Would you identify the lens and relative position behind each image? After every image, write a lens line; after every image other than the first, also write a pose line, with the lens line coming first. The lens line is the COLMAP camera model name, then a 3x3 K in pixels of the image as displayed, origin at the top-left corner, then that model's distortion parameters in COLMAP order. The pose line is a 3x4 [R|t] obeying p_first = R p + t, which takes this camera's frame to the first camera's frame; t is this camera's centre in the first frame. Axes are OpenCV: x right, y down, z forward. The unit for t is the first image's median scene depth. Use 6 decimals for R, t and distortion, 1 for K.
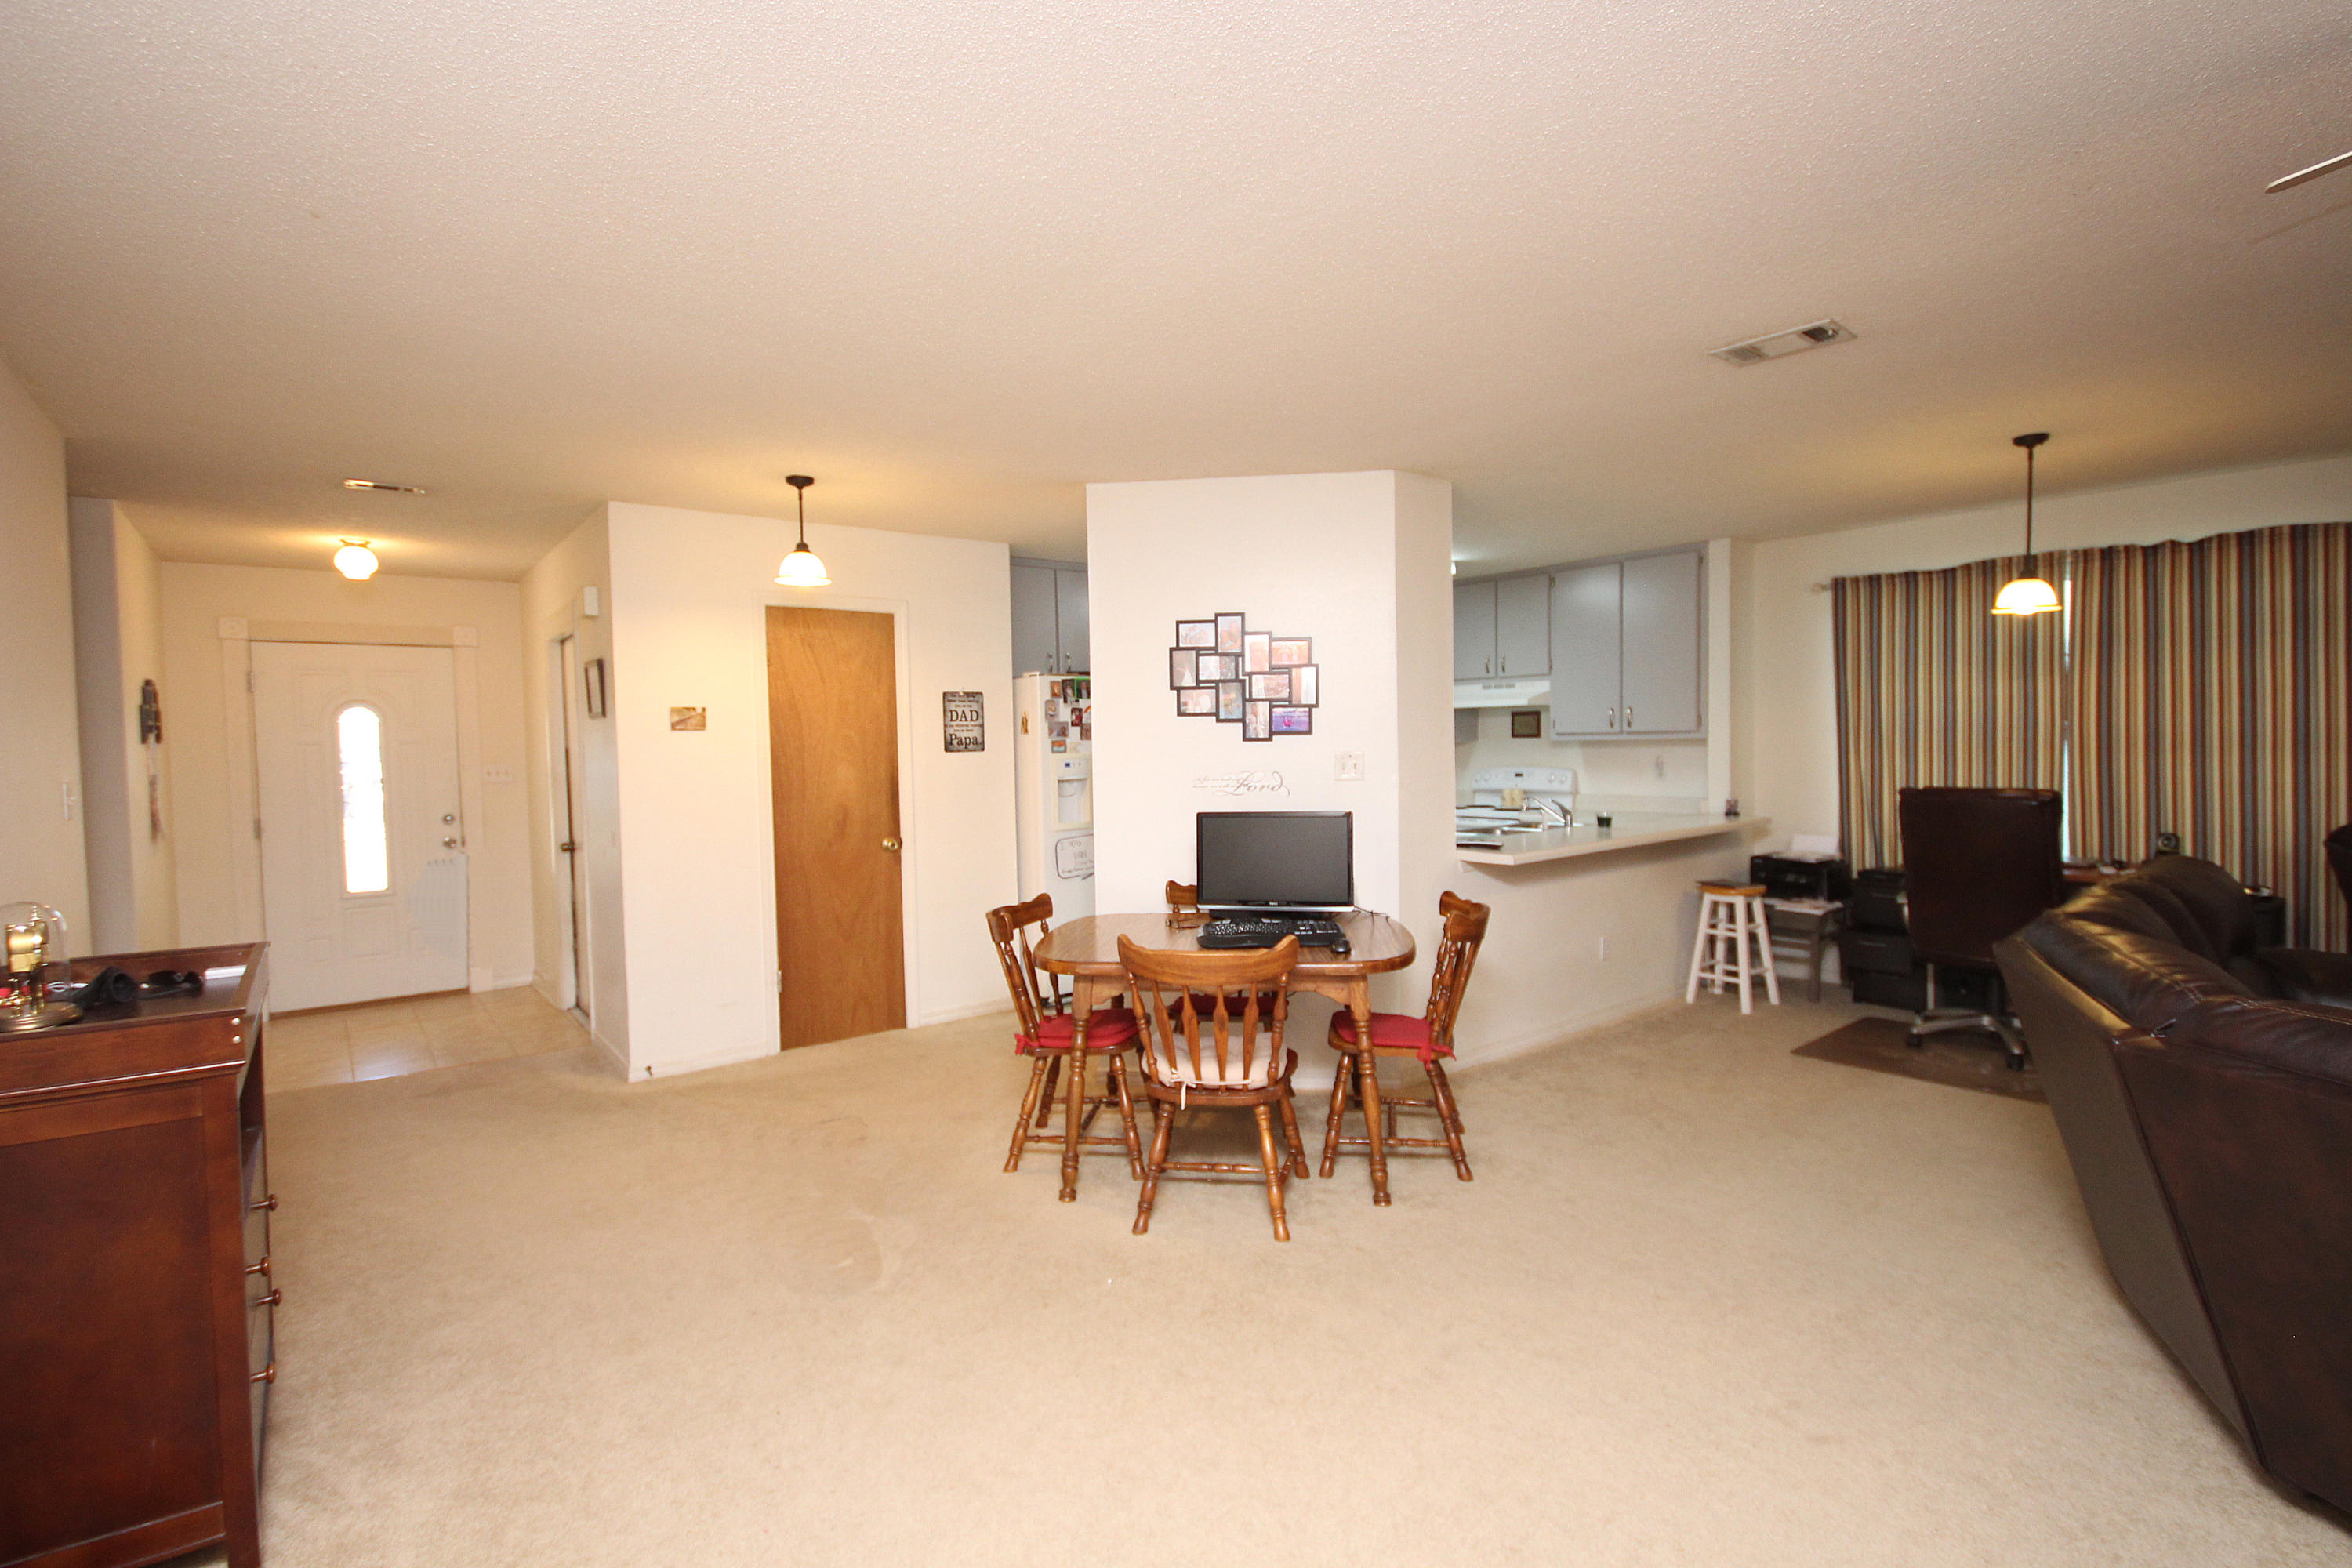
lens RADIAL K [[1085.0, 0, 1180.8], [0, 1085.0, 777.1], [0, 0, 1]] dist [0.002924, -0.006564]
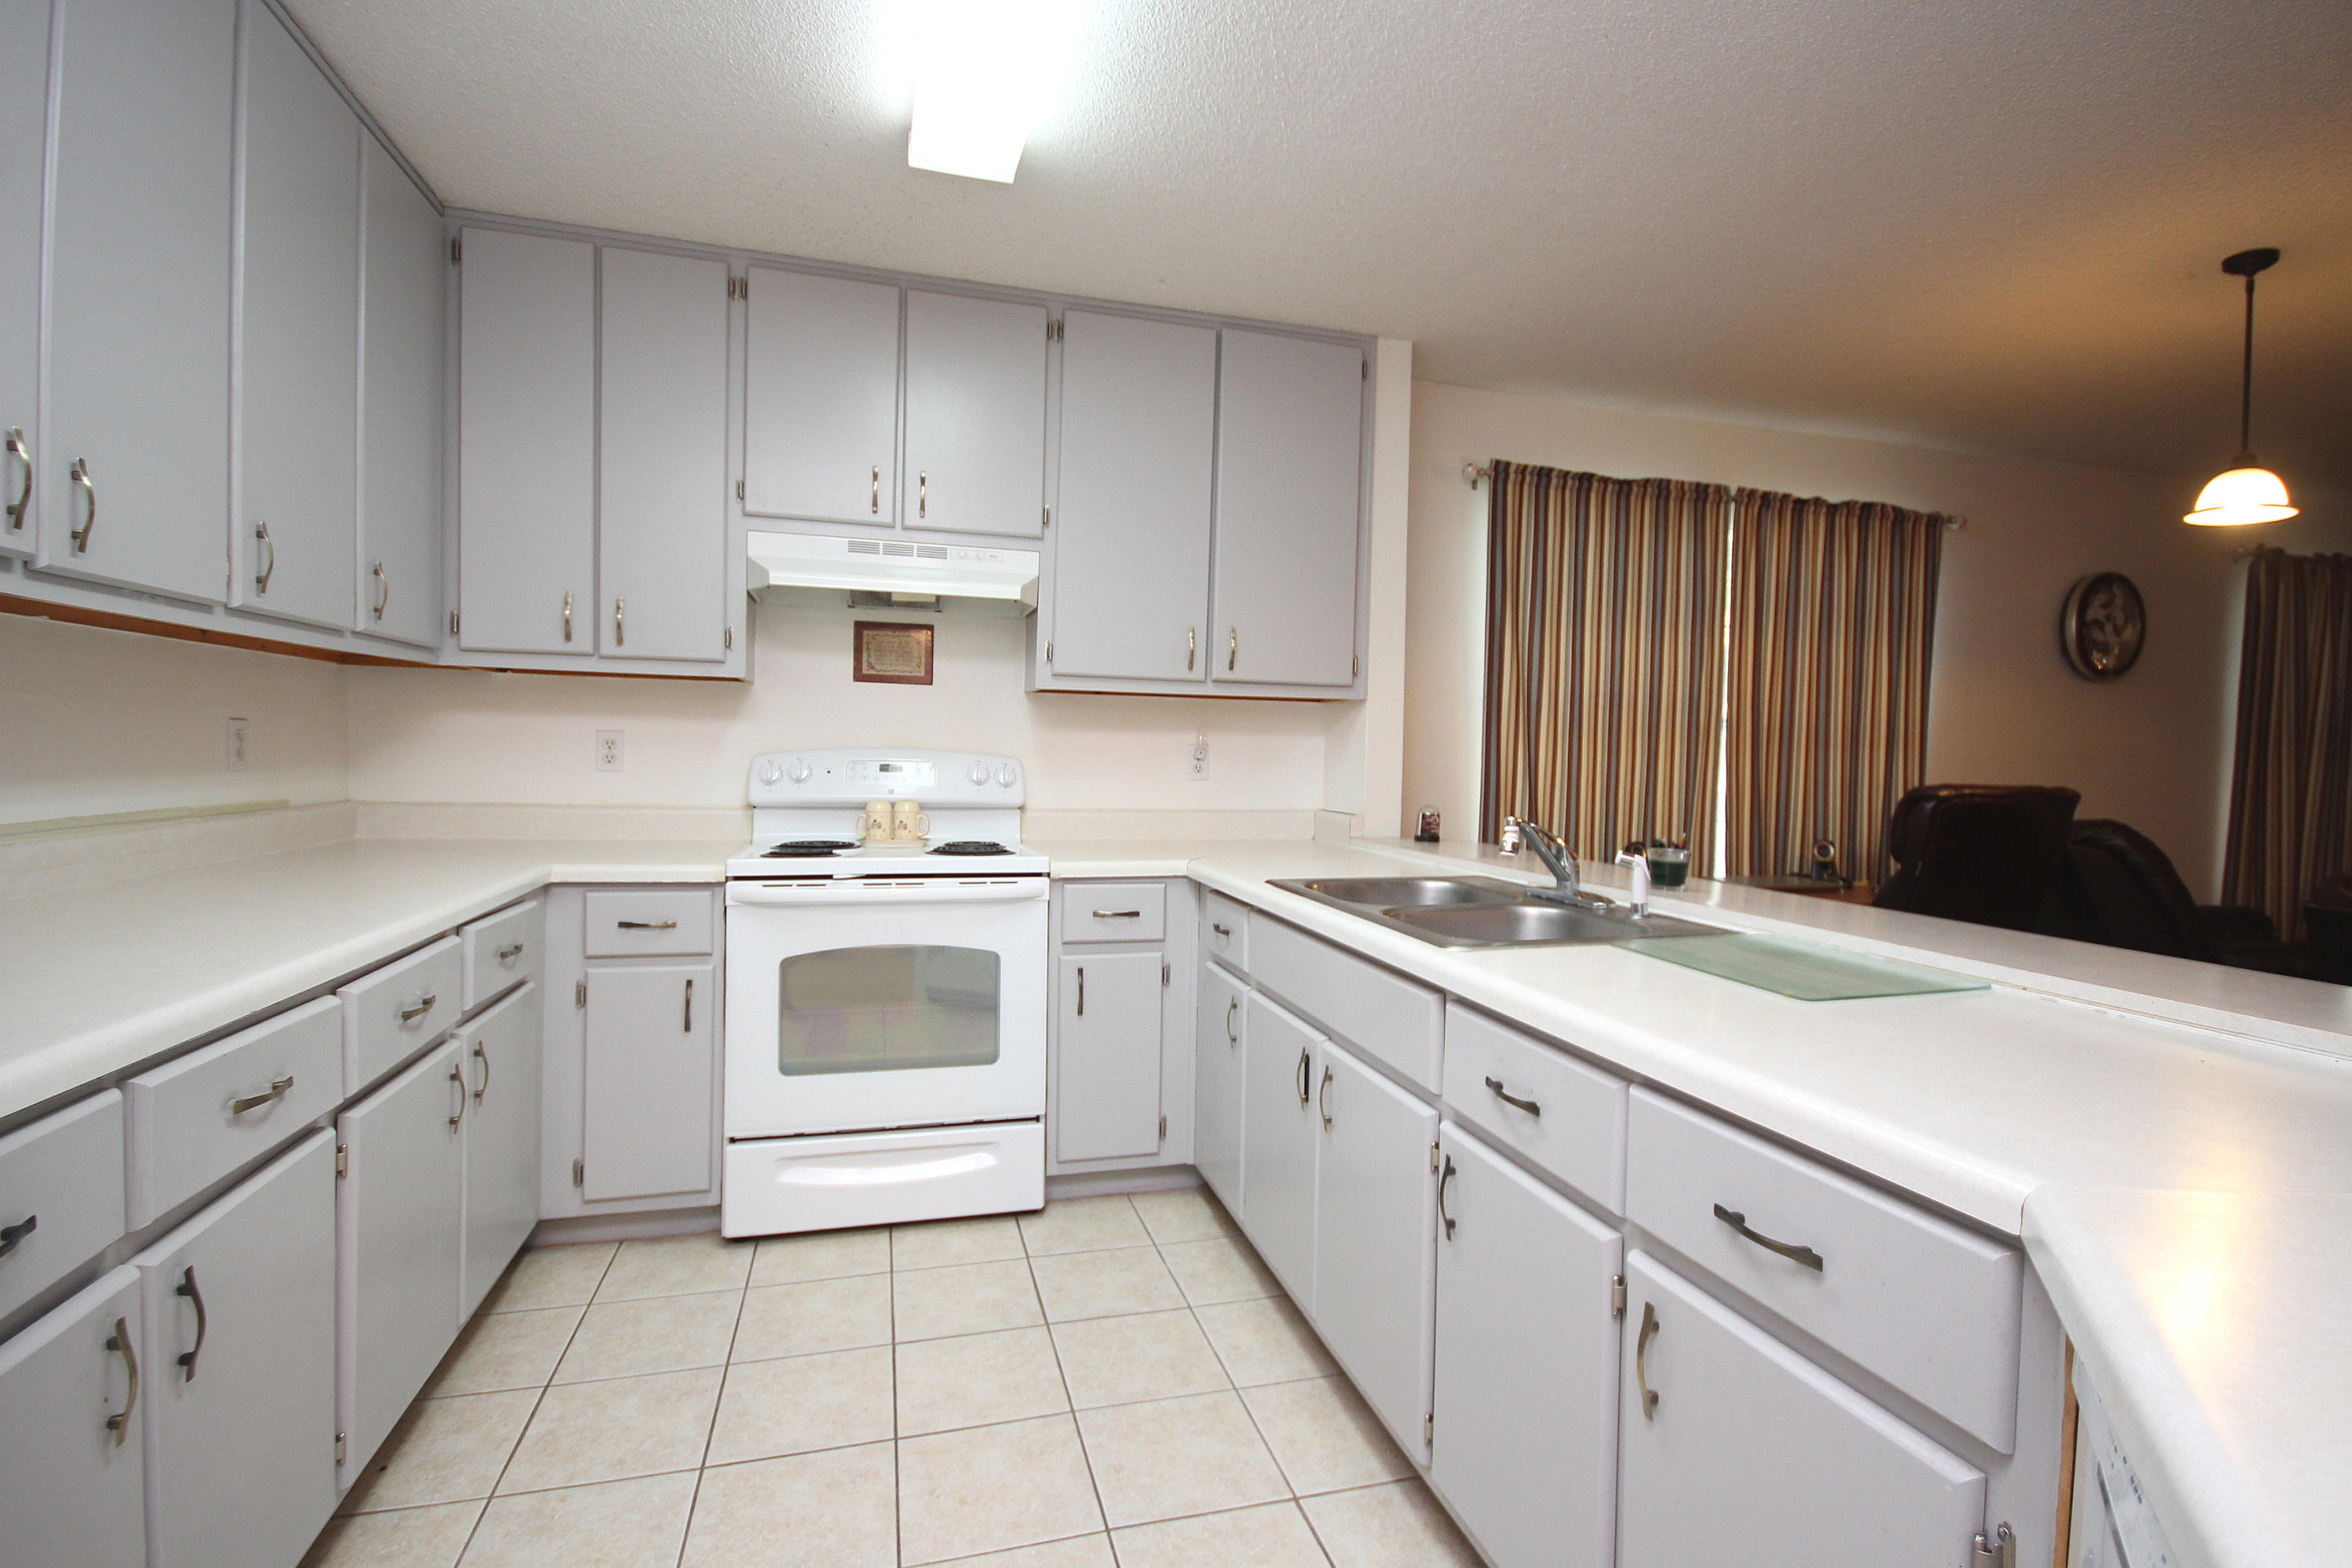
lens RADIAL K [[1085.0, 0, 1187.3], [0, 1085.0, 762.1], [0, 0, 1]] dist [0.002924, -0.006564]
pose [[0.390887, 0.018817, 0.920246, -0.060410], [-0.000726, 0.999797, -0.020135, 0.007376], [-0.920438, 0.007202, 0.390821, 1.109737]]
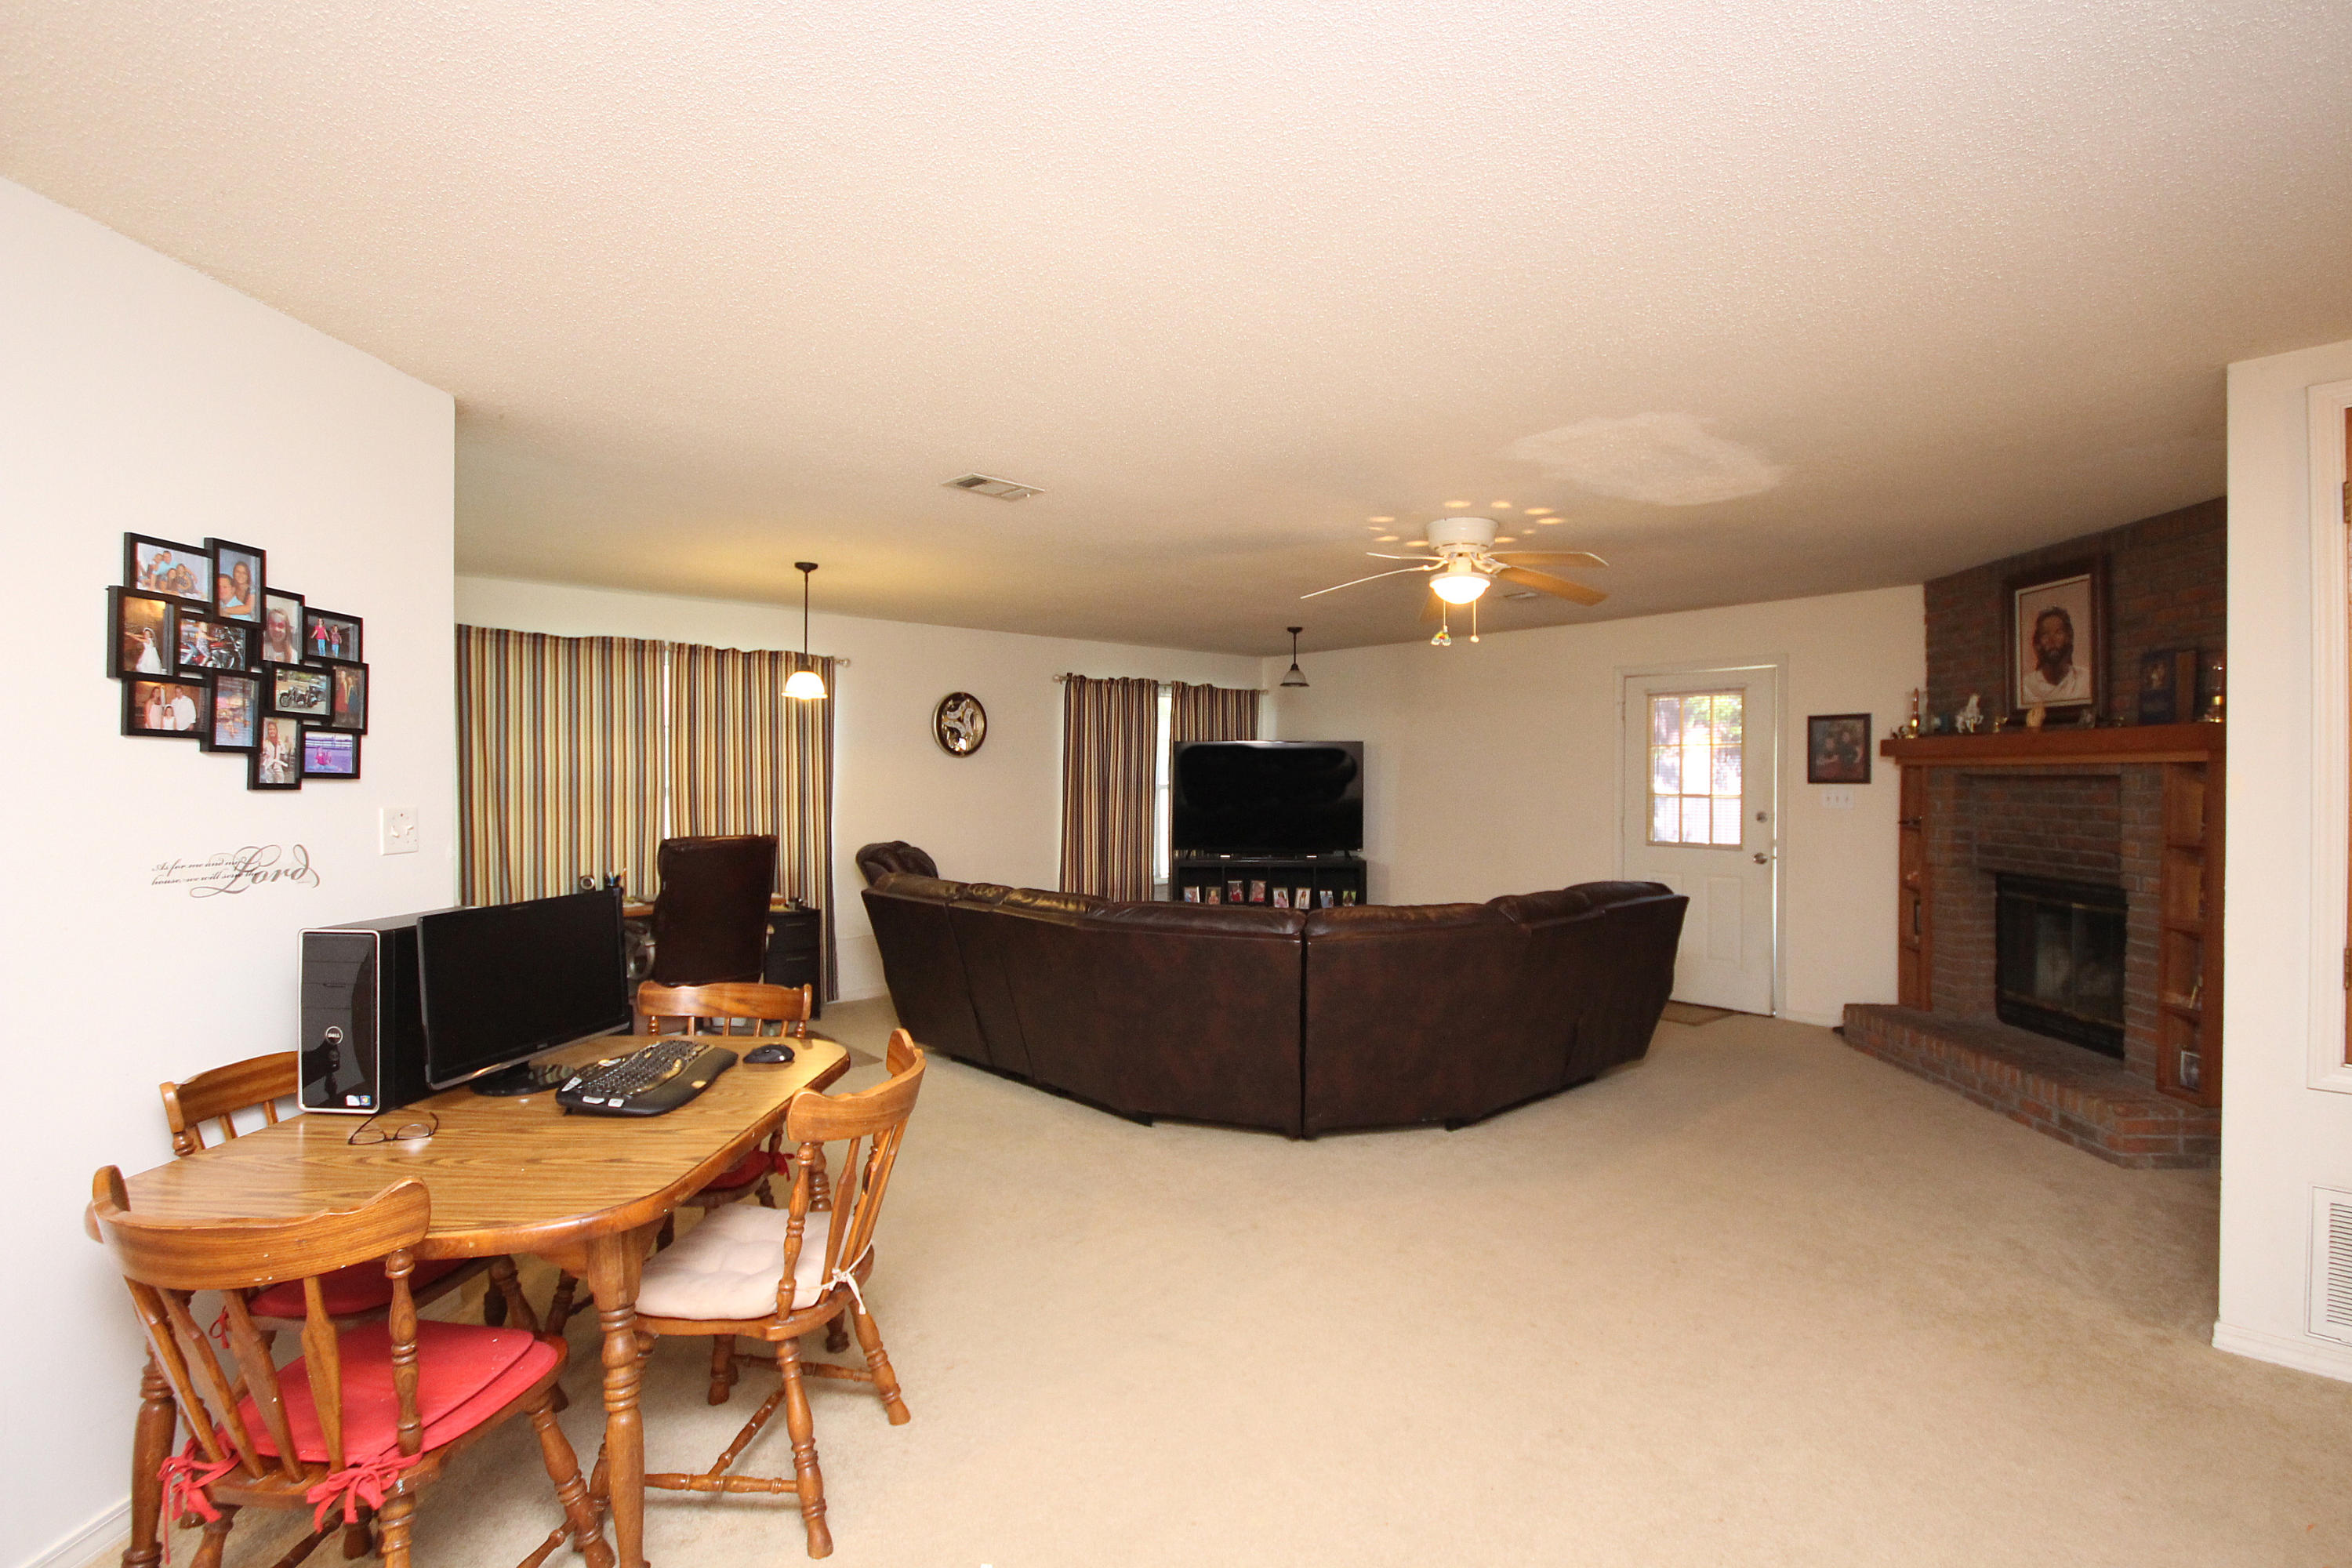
lens RADIAL K [[1085.0, 0, 1186.0], [0, 1085.0, 785.7], [0, 0, 1]] dist [0.002924, -0.006564]
pose [[-0.058516, 0.014870, 0.998176, -0.451501], [0.036426, 0.999255, -0.012750, -0.010614], [-0.997622, 0.035614, -0.059014, 0.519049]]
